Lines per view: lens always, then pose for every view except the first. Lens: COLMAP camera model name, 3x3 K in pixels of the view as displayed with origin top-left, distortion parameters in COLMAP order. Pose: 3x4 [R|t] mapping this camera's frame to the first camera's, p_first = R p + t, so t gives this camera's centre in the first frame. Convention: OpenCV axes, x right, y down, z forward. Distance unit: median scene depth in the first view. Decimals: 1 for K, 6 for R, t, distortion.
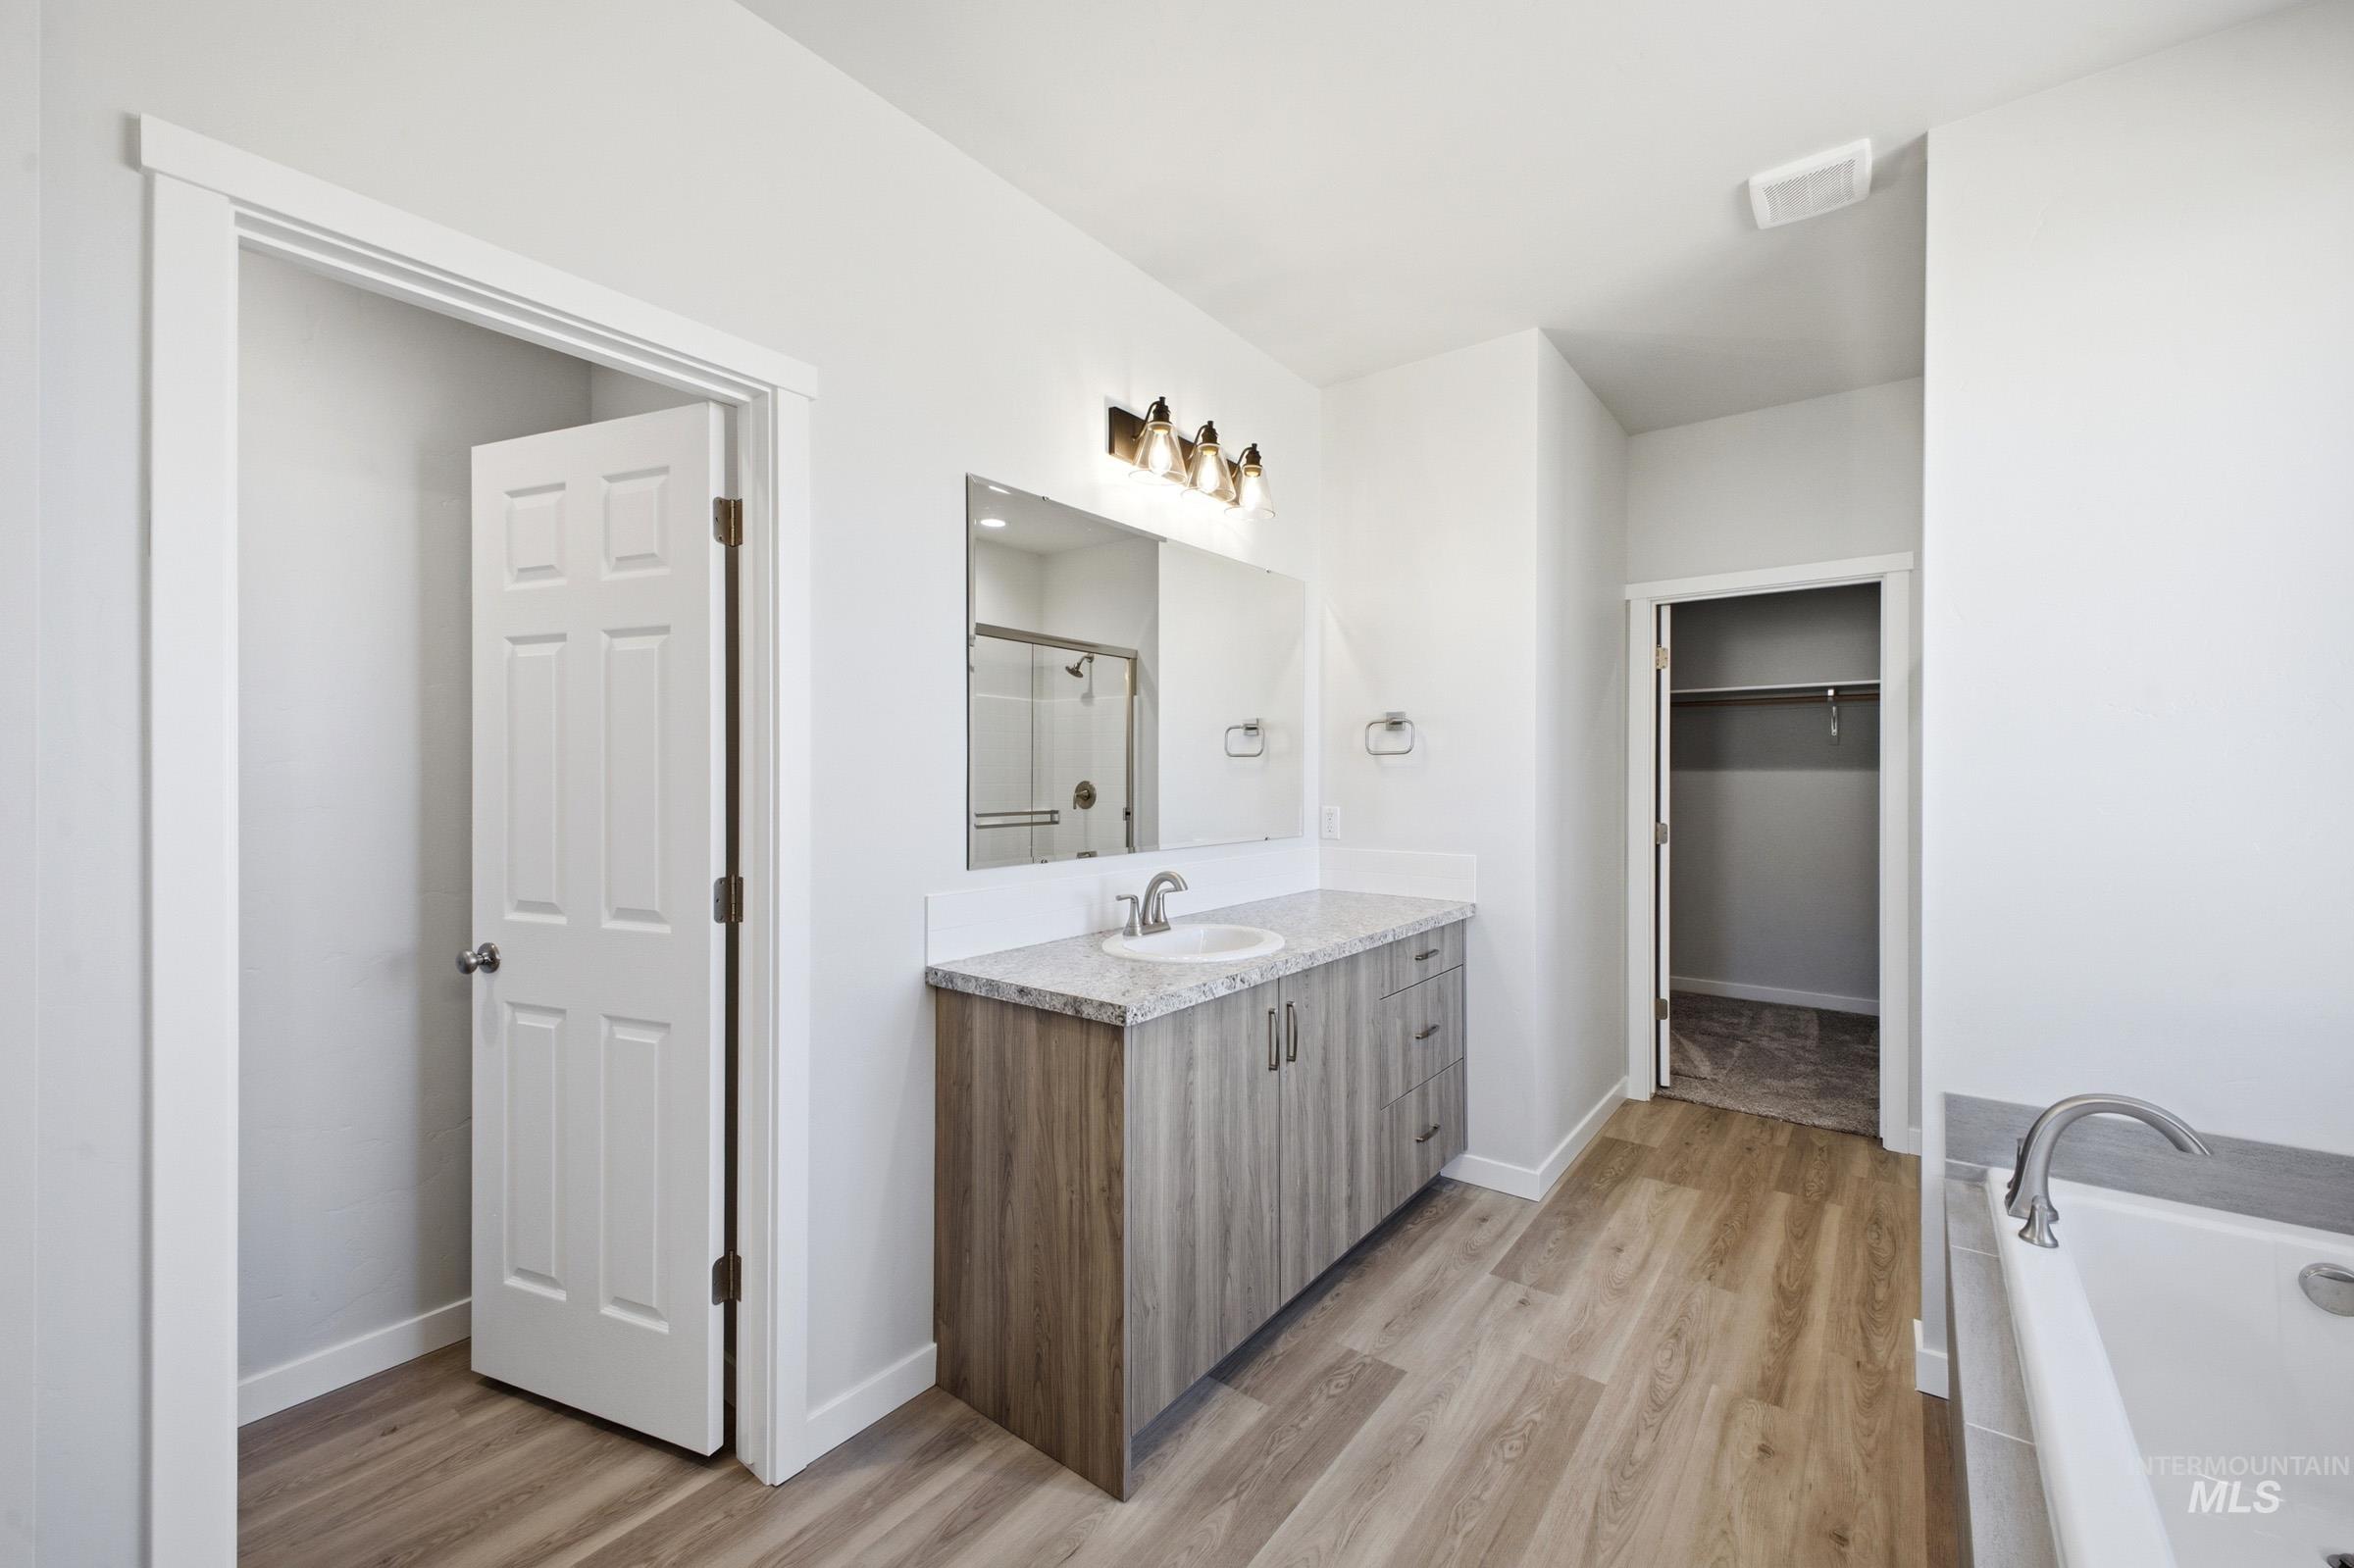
lens RADIAL K [[933.2, 0, 1183.5], [0, 933.2, 778.6], [0, 0, 1]] dist [0.013883, -0.001545]
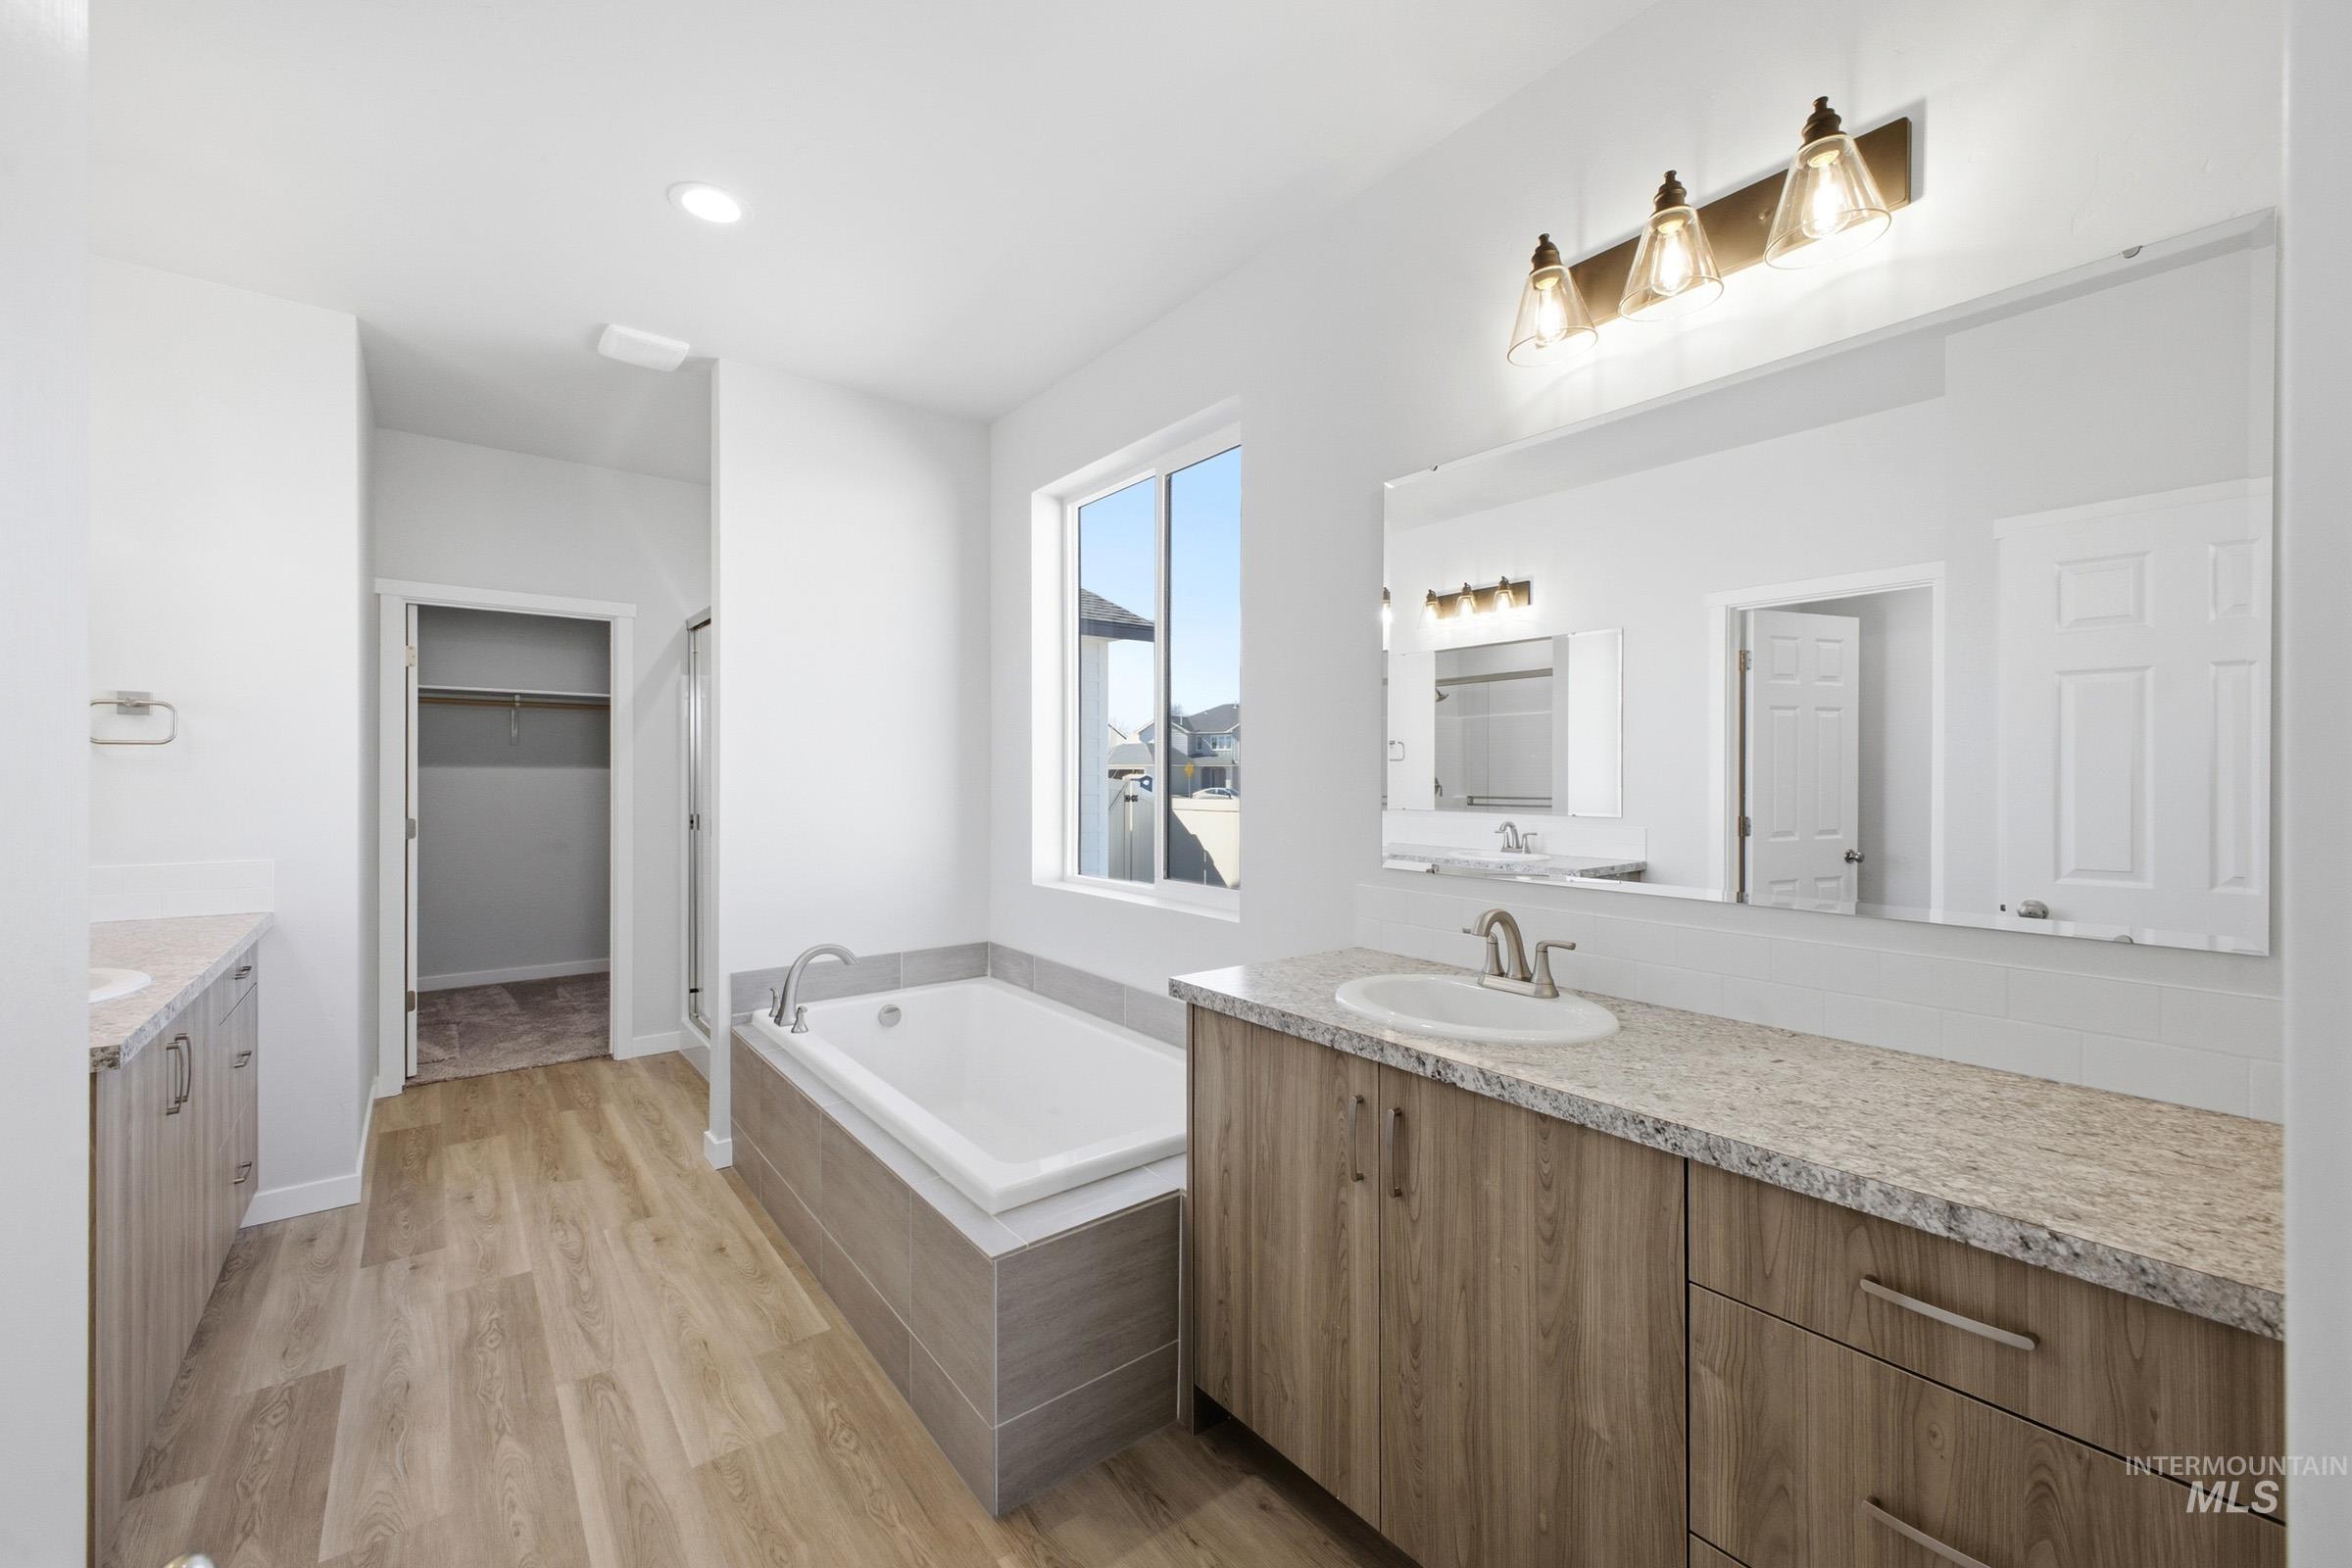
lens RADIAL K [[932.5, 0, 1180.5], [0, 932.5, 782.0], [0, 0, 1]] dist [0.013883, -0.001545]
pose [[0.241203, -0.003158, 0.970470, -0.354284], [-0.004464, 0.999981, 0.004363, -0.000724], [-0.970464, -0.005384, 0.241184, -0.074345]]
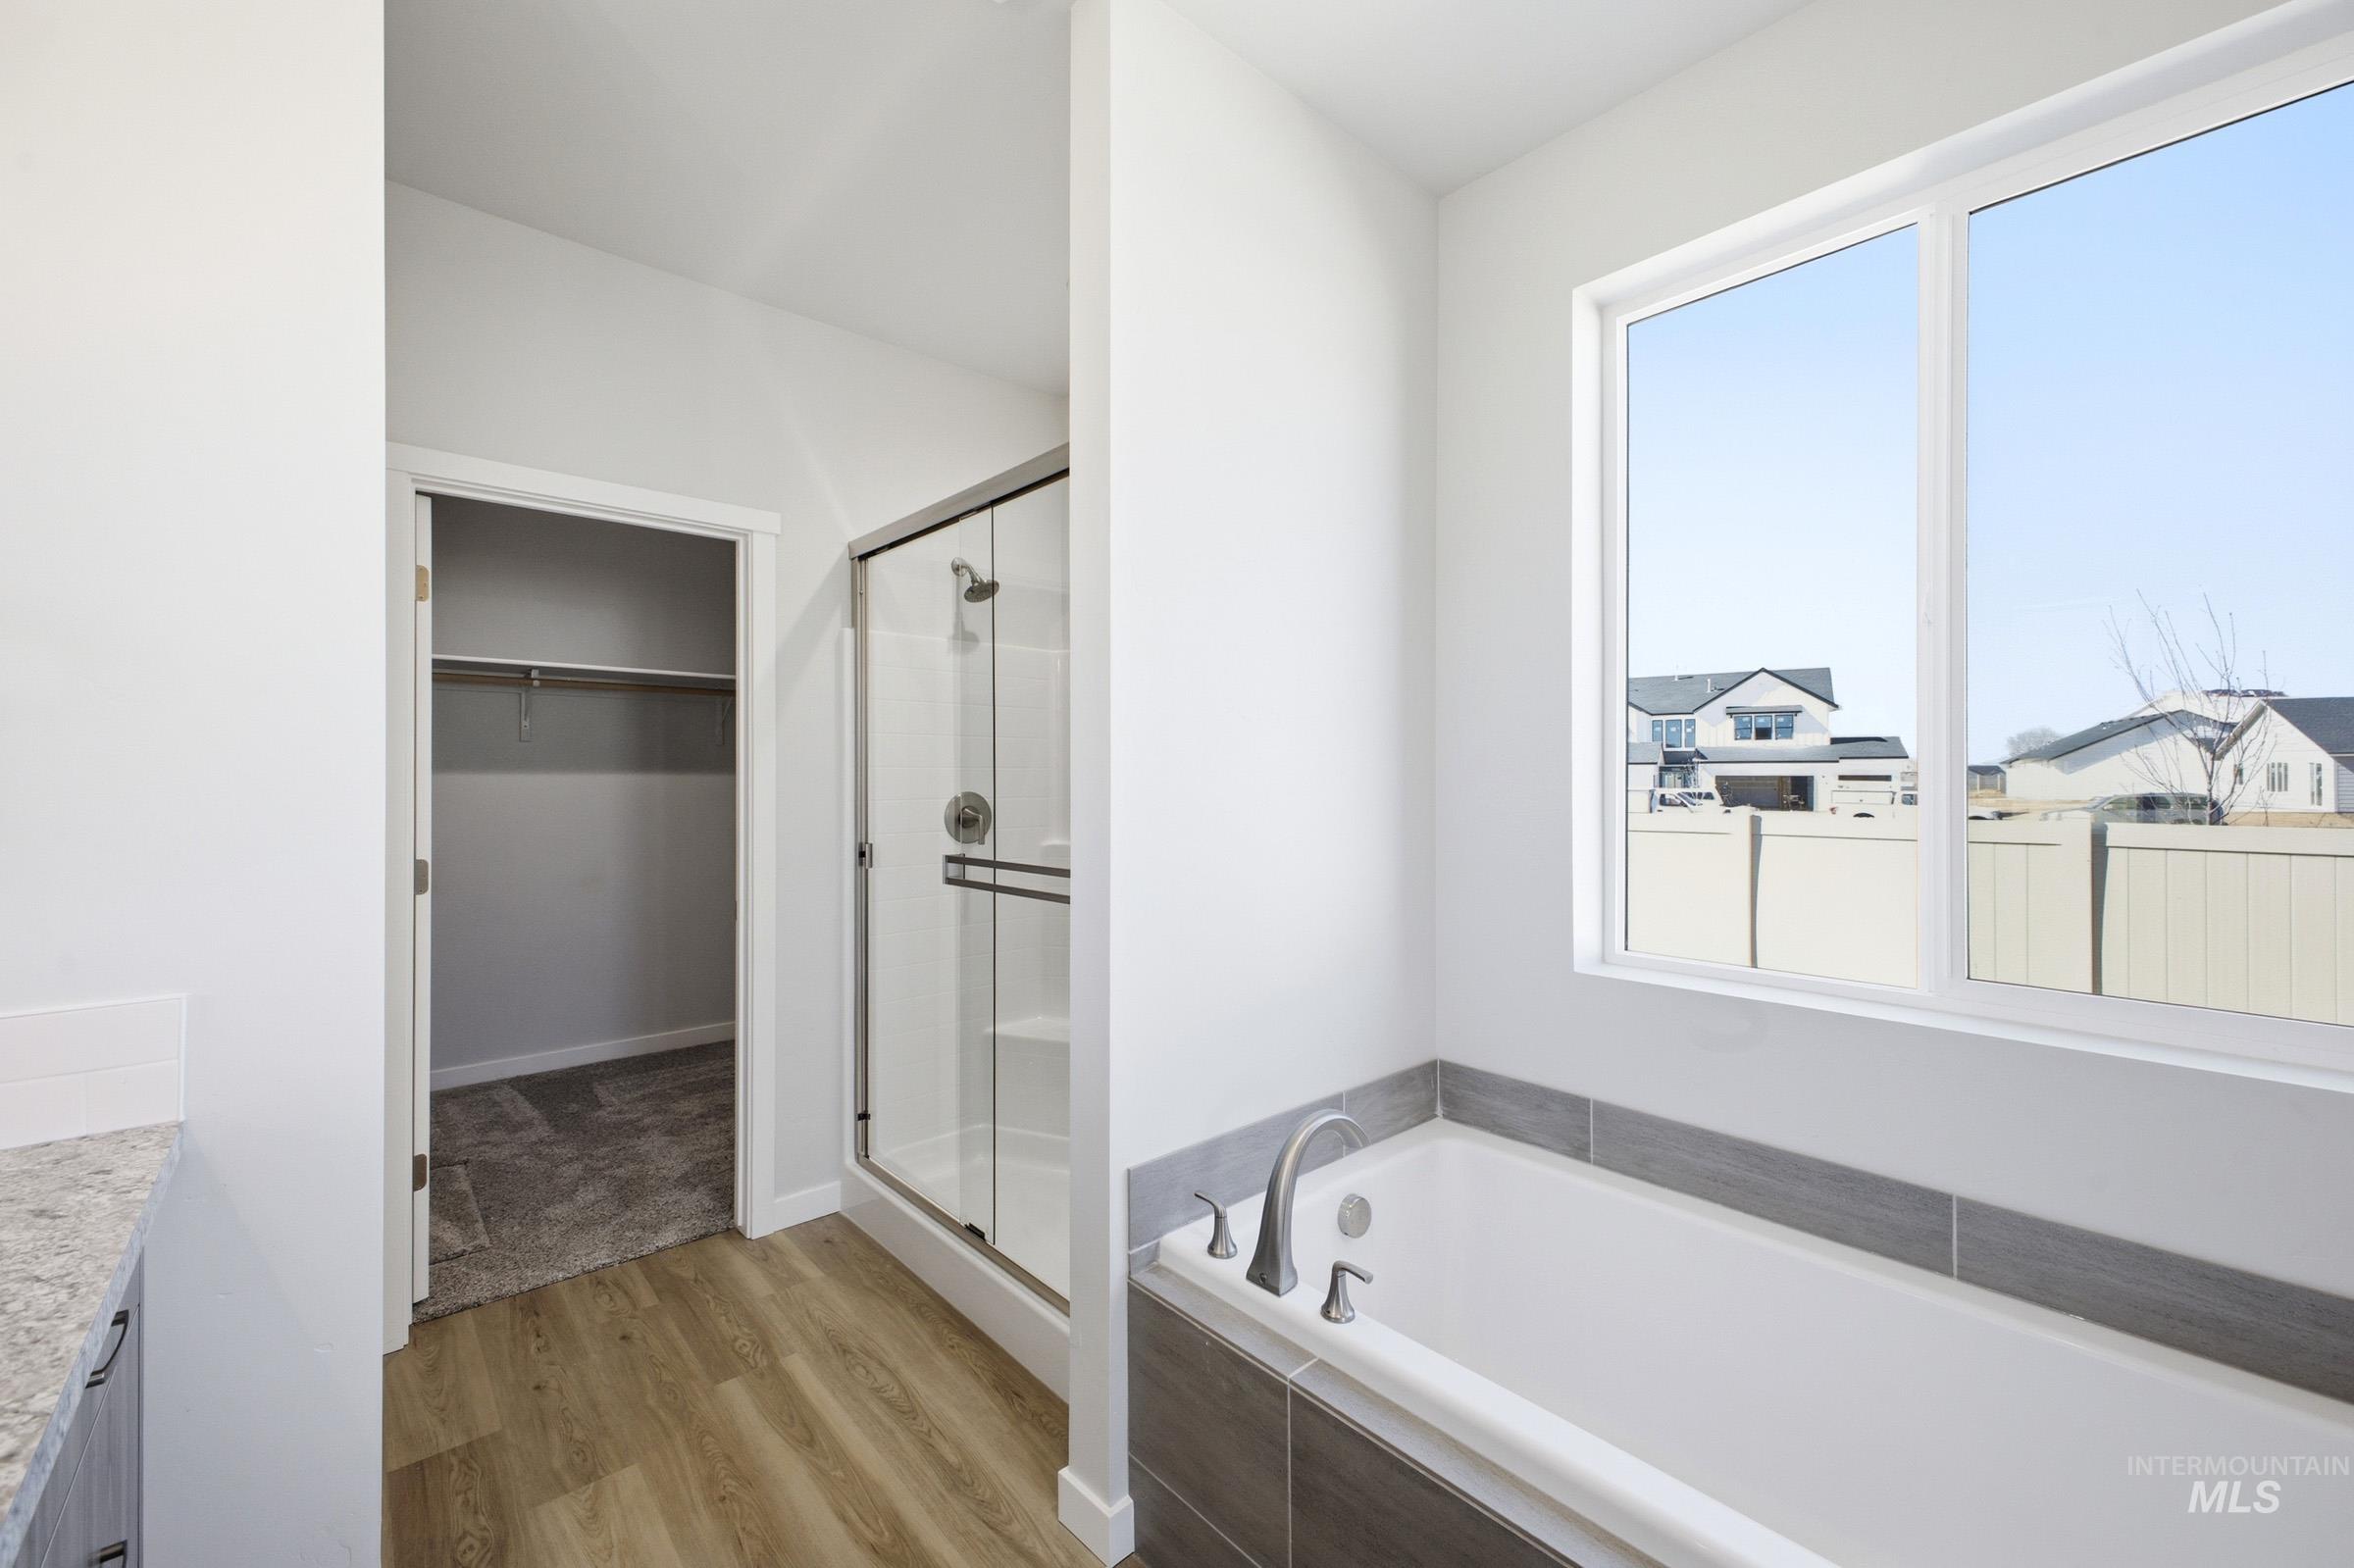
lens RADIAL K [[933.2, 0, 1187.4], [0, 933.2, 785.1], [0, 0, 1]] dist [0.013883, -0.001545]
pose [[0.178774, 0.001135, 0.983890, 0.014611], [-0.002367, 0.999997, -0.000724, 0.000394], [-0.983887, -0.002199, 0.178776, 0.529110]]
